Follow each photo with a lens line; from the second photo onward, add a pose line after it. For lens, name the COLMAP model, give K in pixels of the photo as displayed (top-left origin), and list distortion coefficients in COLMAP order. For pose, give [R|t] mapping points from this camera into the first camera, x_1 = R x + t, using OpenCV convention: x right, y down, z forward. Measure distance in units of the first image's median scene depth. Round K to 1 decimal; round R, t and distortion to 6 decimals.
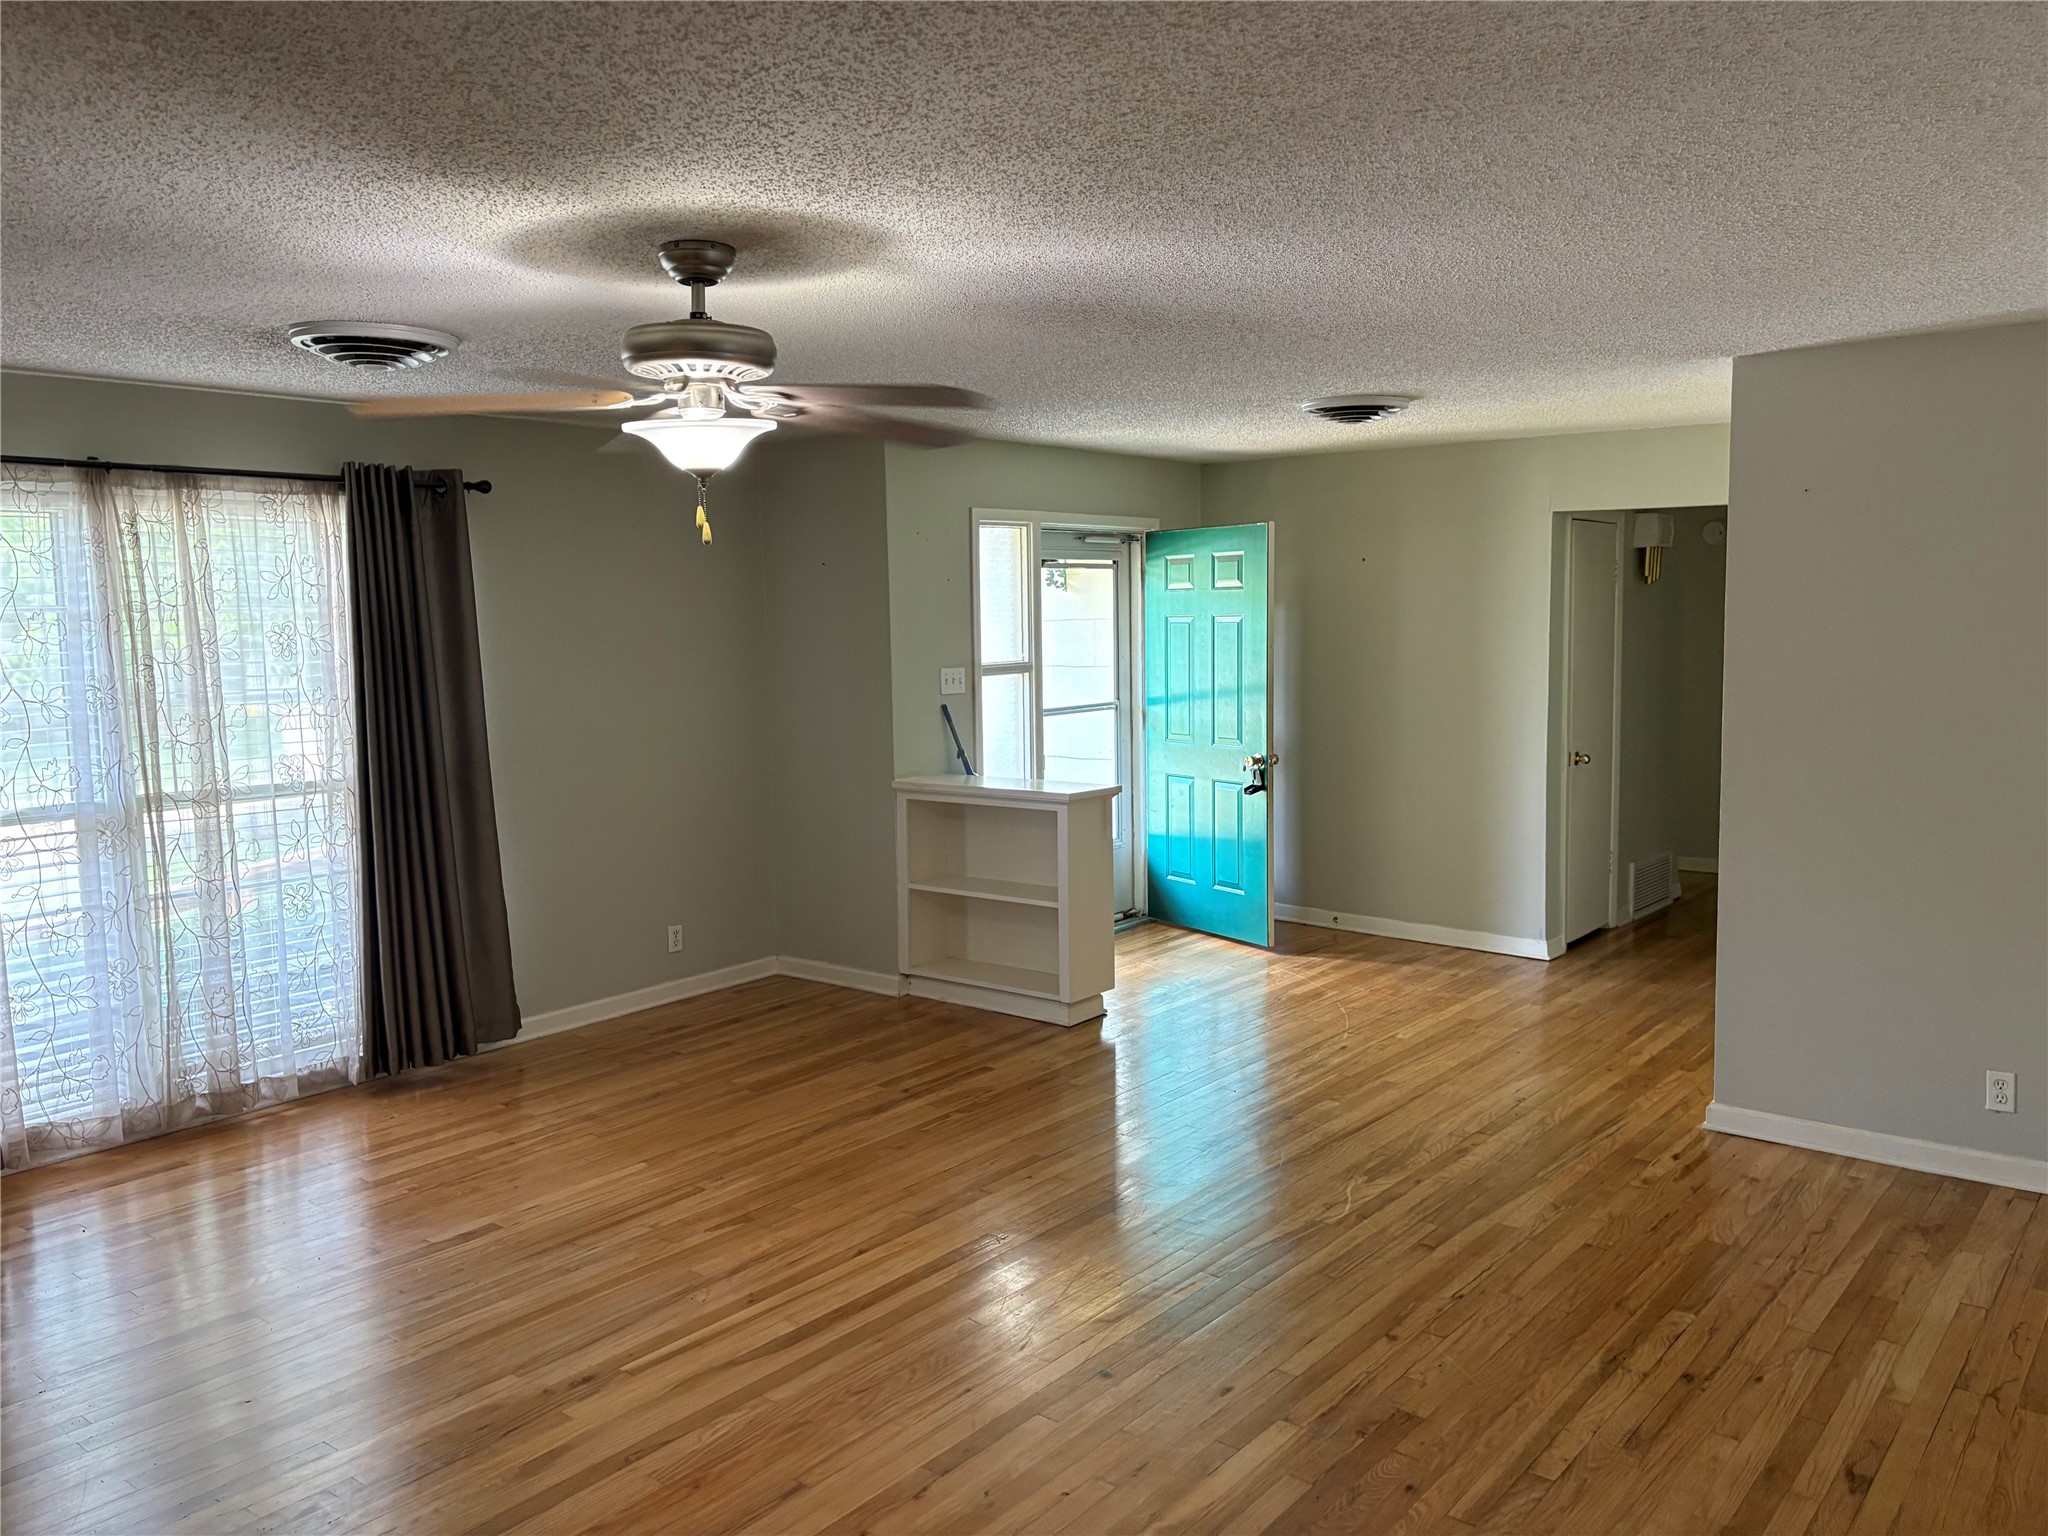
lens RADIAL K [[1589.4, 0, 1024.0], [0, 1589.4, 768.0], [0, 0, 1]] dist [-0.008359, 0.003160]
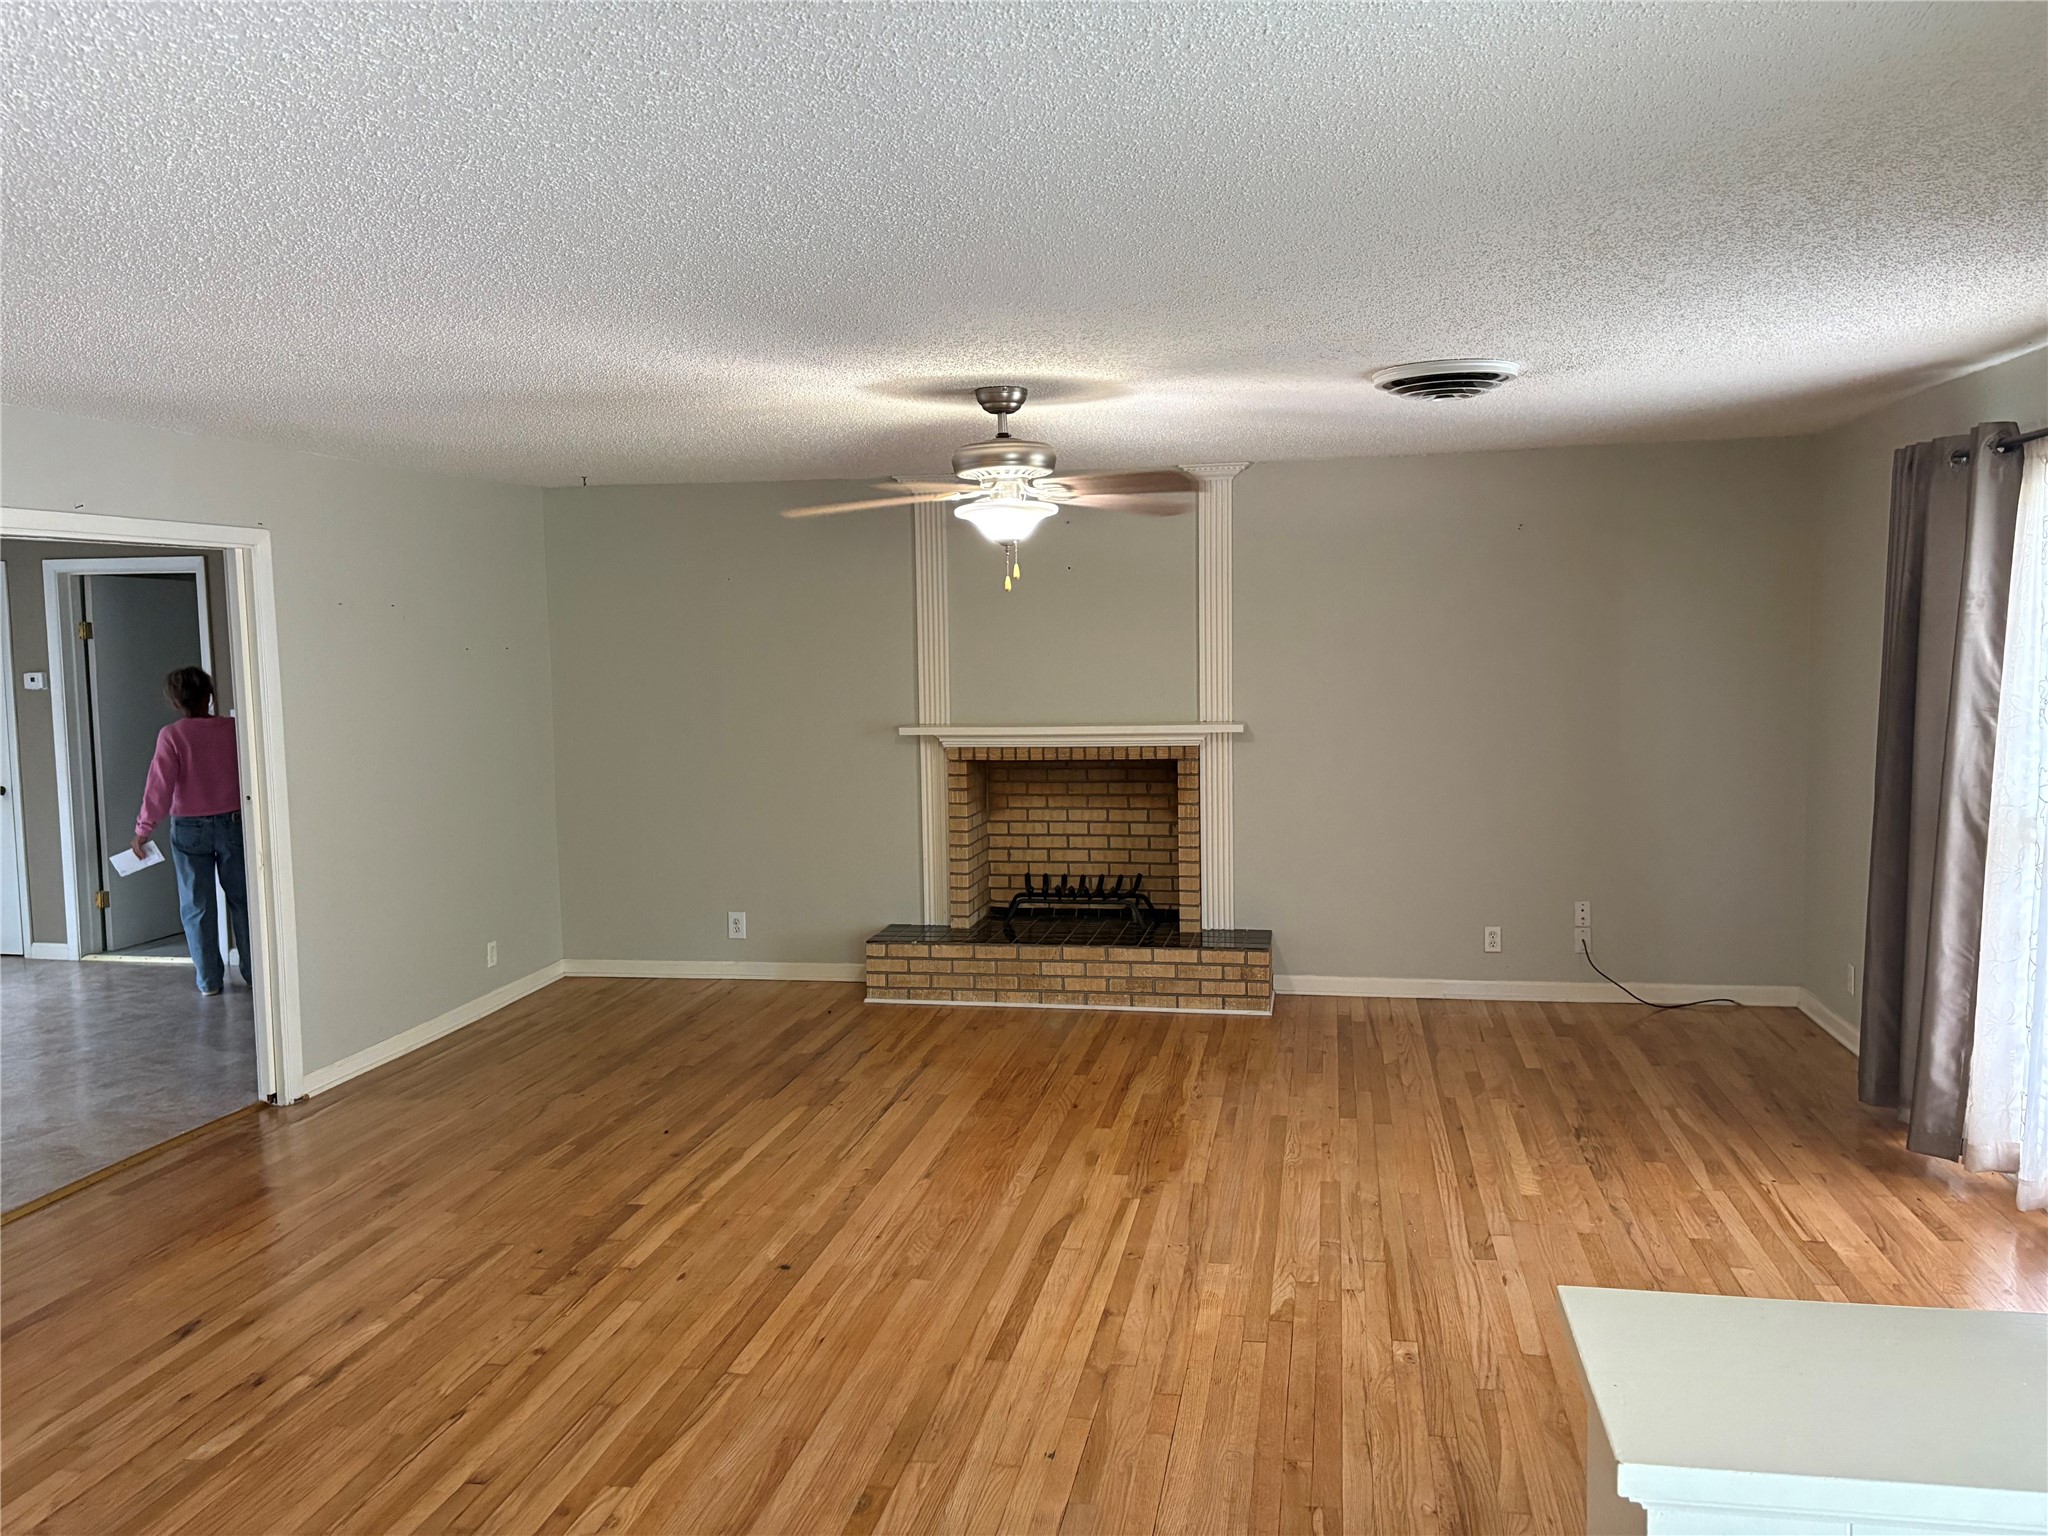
lens RADIAL K [[1589.4, 0, 1024.0], [0, 1589.4, 768.0], [0, 0, 1]] dist [-0.008359, 0.003160]
pose [[-0.890857, 0.074855, -0.448075, 0.400523], [-0.008248, 0.983503, 0.180702, -0.215440], [0.454210, 0.164675, -0.875543, 2.067048]]
